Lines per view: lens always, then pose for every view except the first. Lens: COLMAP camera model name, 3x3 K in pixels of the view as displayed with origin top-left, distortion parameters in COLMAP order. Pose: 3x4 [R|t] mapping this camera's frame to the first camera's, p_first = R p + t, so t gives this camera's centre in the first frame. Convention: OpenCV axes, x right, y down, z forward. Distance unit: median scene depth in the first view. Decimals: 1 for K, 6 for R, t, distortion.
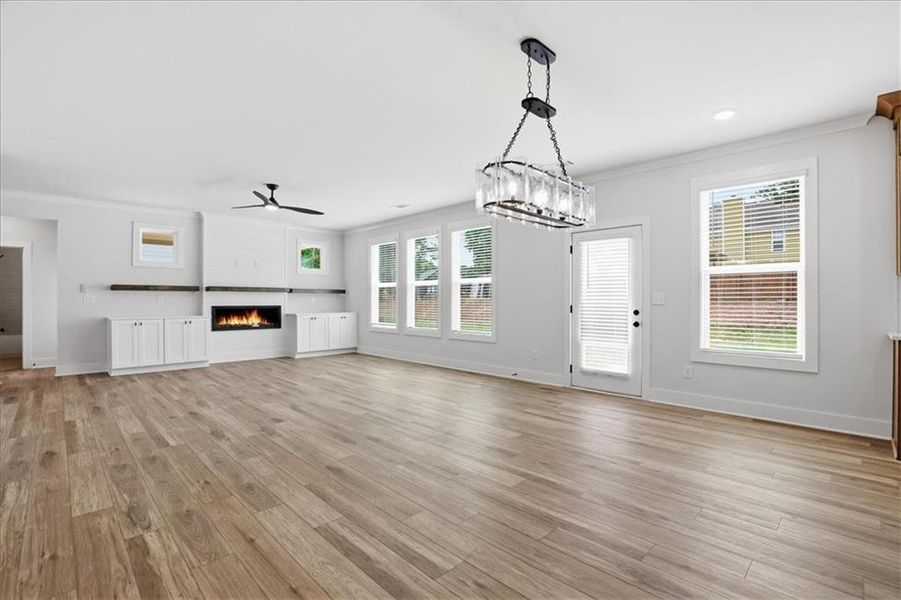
lens RADIAL K [[414.2, 0, 452.3], [0, 414.2, 298.8], [0, 0, 1]] dist [-0.034373, 0.003826]
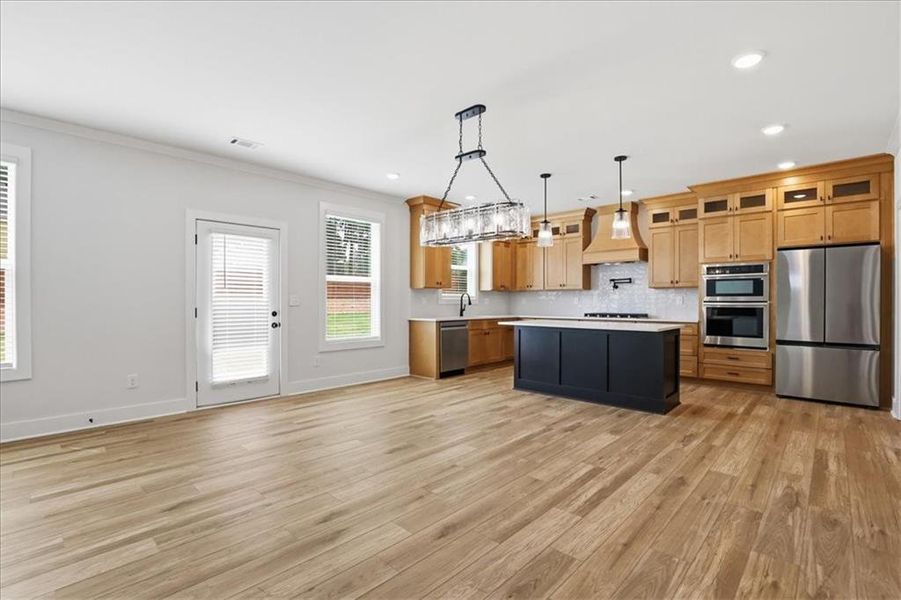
lens RADIAL K [[414.2, 0, 453.5], [0, 414.2, 302.9], [0, 0, 1]] dist [-0.034373, 0.003826]
pose [[-0.036177, -0.003505, 0.999339, -0.673213], [-0.002453, 0.999991, 0.003419, 0.001738], [-0.999342, -0.002328, -0.036186, 0.668180]]
